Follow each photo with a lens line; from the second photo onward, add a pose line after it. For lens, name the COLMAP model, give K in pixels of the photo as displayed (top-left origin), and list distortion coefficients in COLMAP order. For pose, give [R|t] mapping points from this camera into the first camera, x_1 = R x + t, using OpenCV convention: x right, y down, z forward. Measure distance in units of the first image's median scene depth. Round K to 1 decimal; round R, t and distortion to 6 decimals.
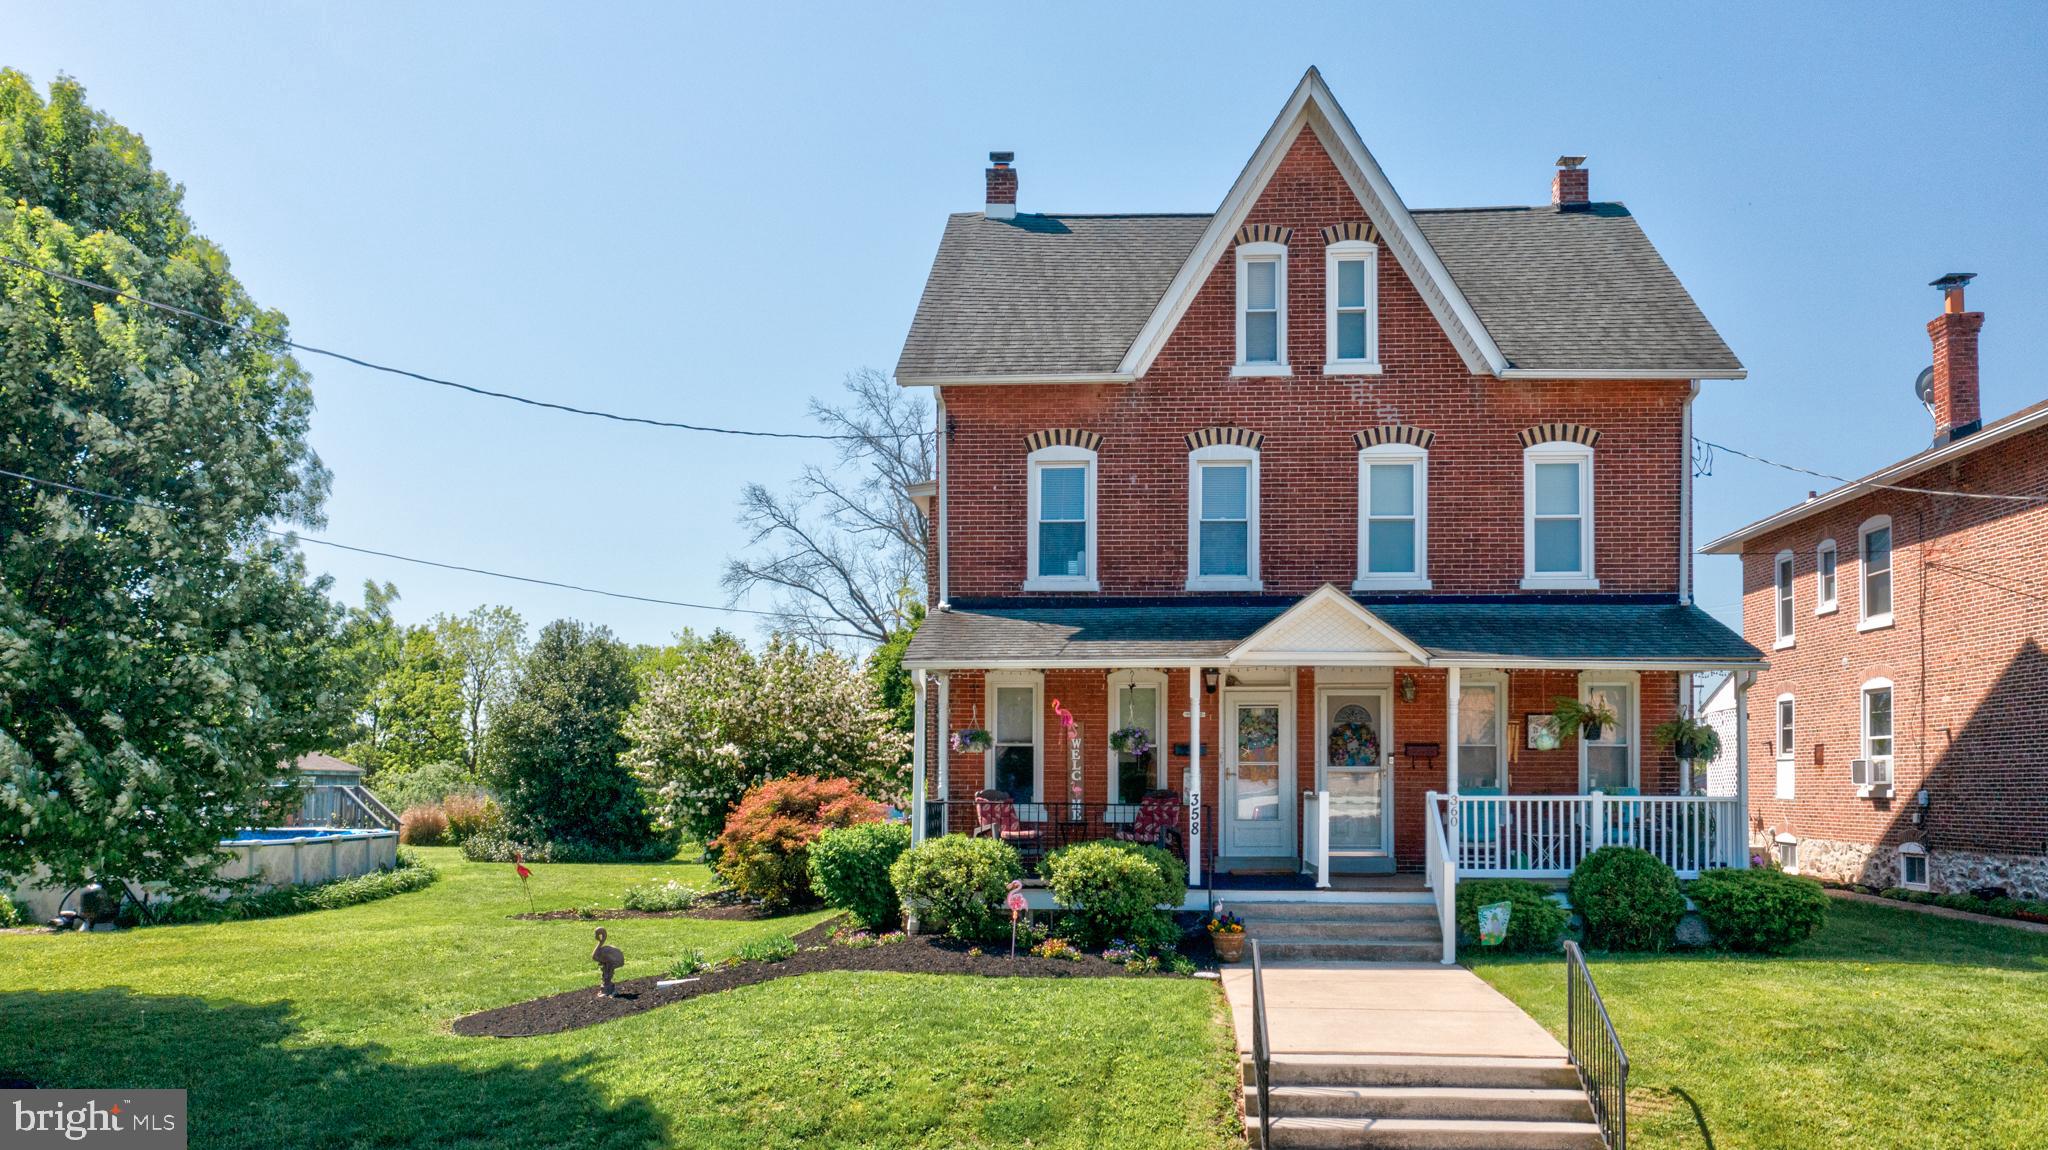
lens RADIAL K [[1649.0, 0, 1048.8], [0, 1649.0, 719.3], [0, 0, 1]] dist [-0.000371, -0.013268]
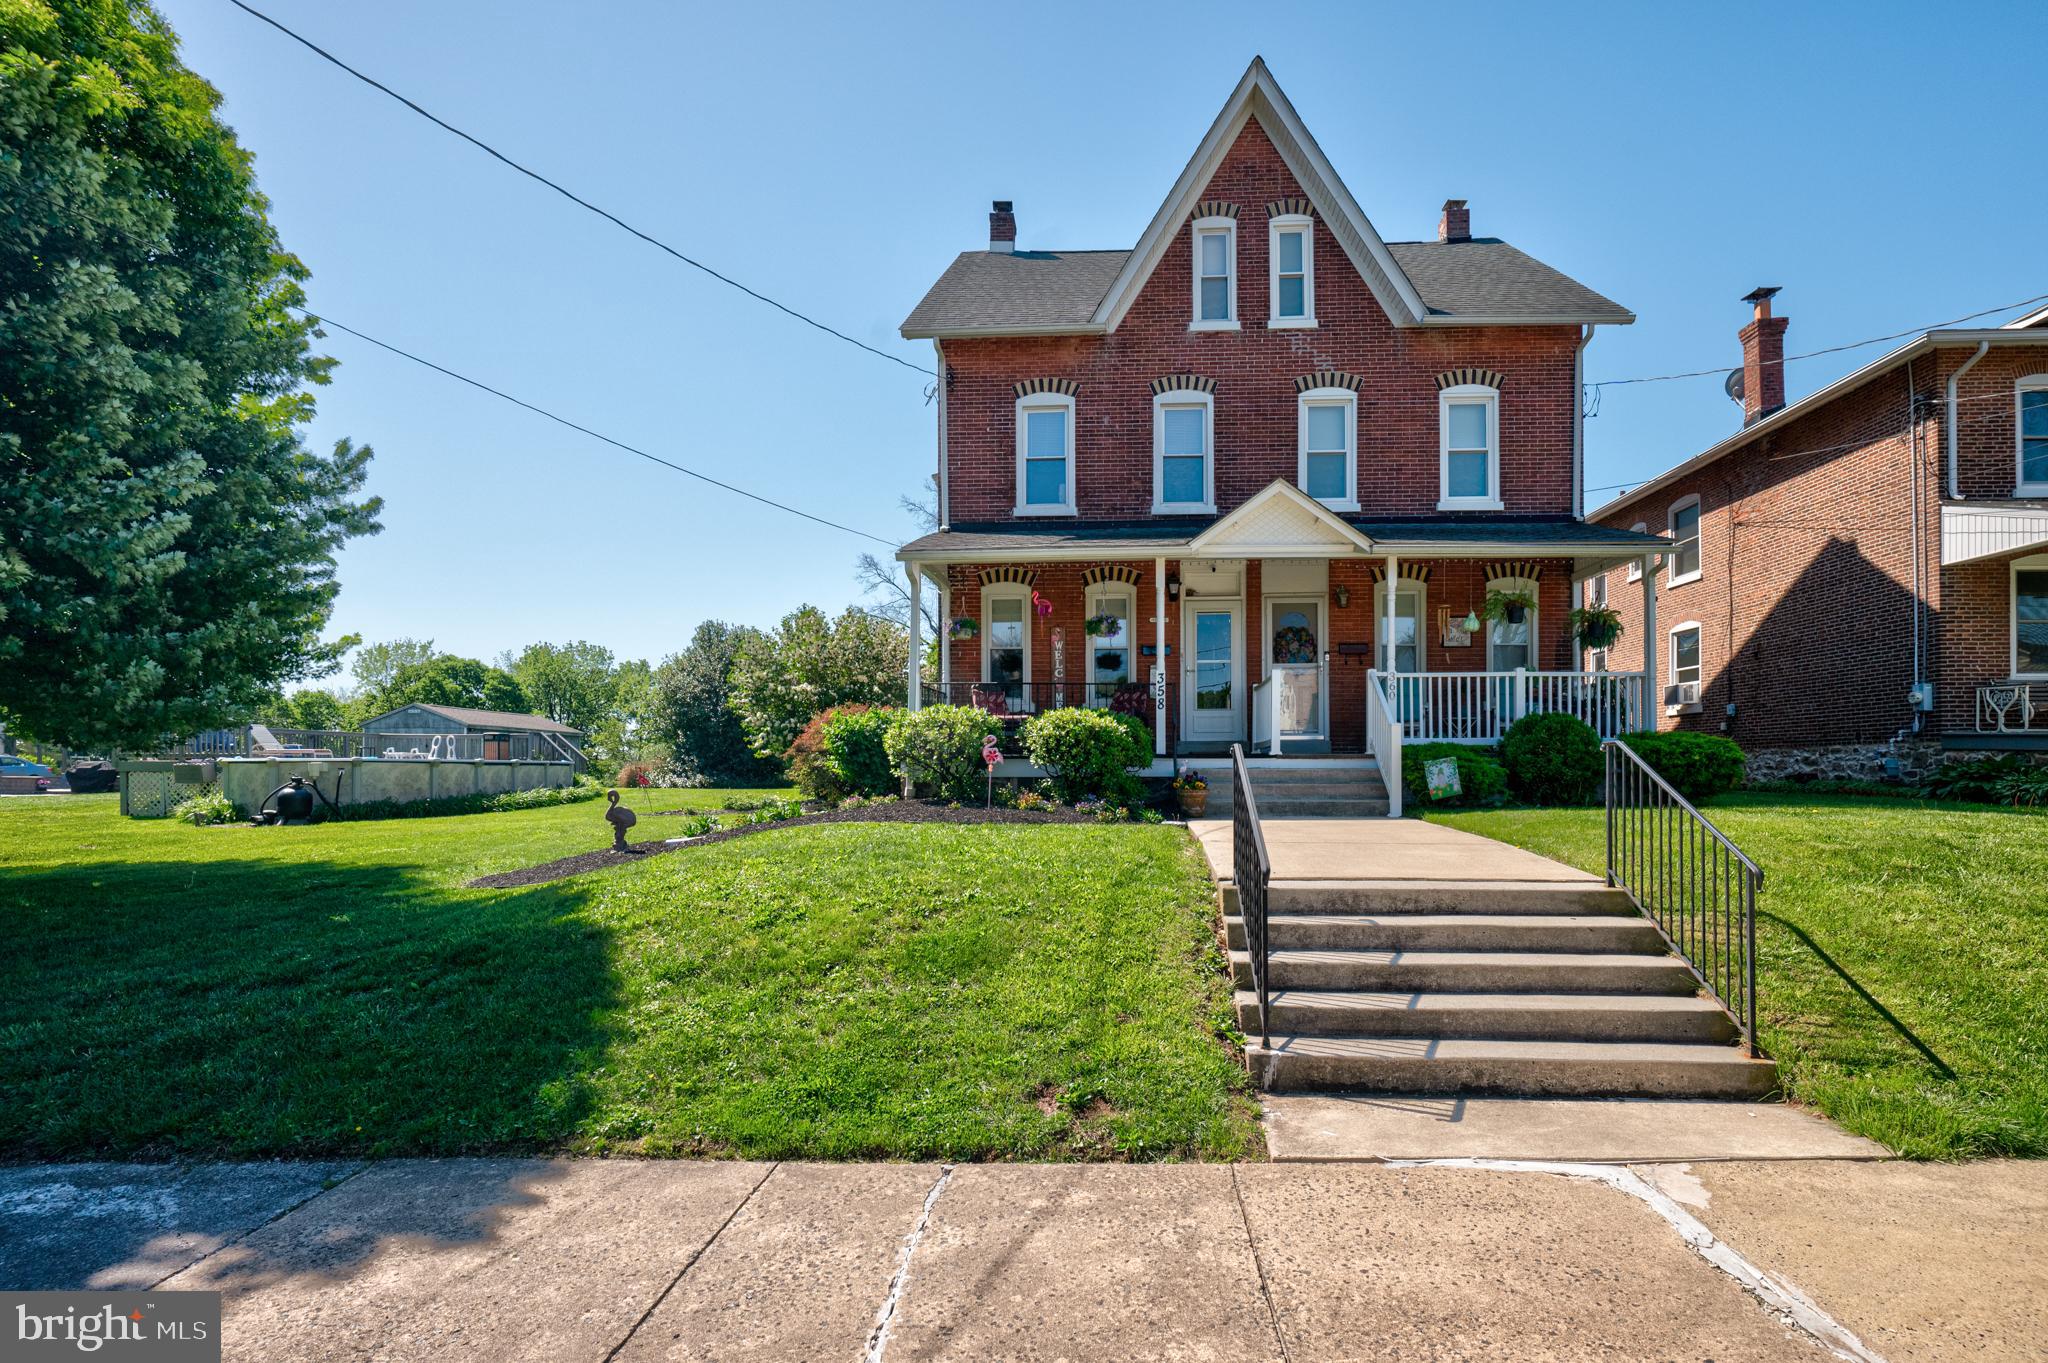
lens RADIAL K [[991.5, 0, 1078.6], [0, 991.5, 758.6], [0, 0, 1]] dist [-0.006161, 0.004327]
pose [[0.999917, -0.005729, 0.011580, 0.022533], [0.005402, 0.999591, 0.028099, 0.075279], [-0.011737, -0.028034, 0.999538, 0.292869]]
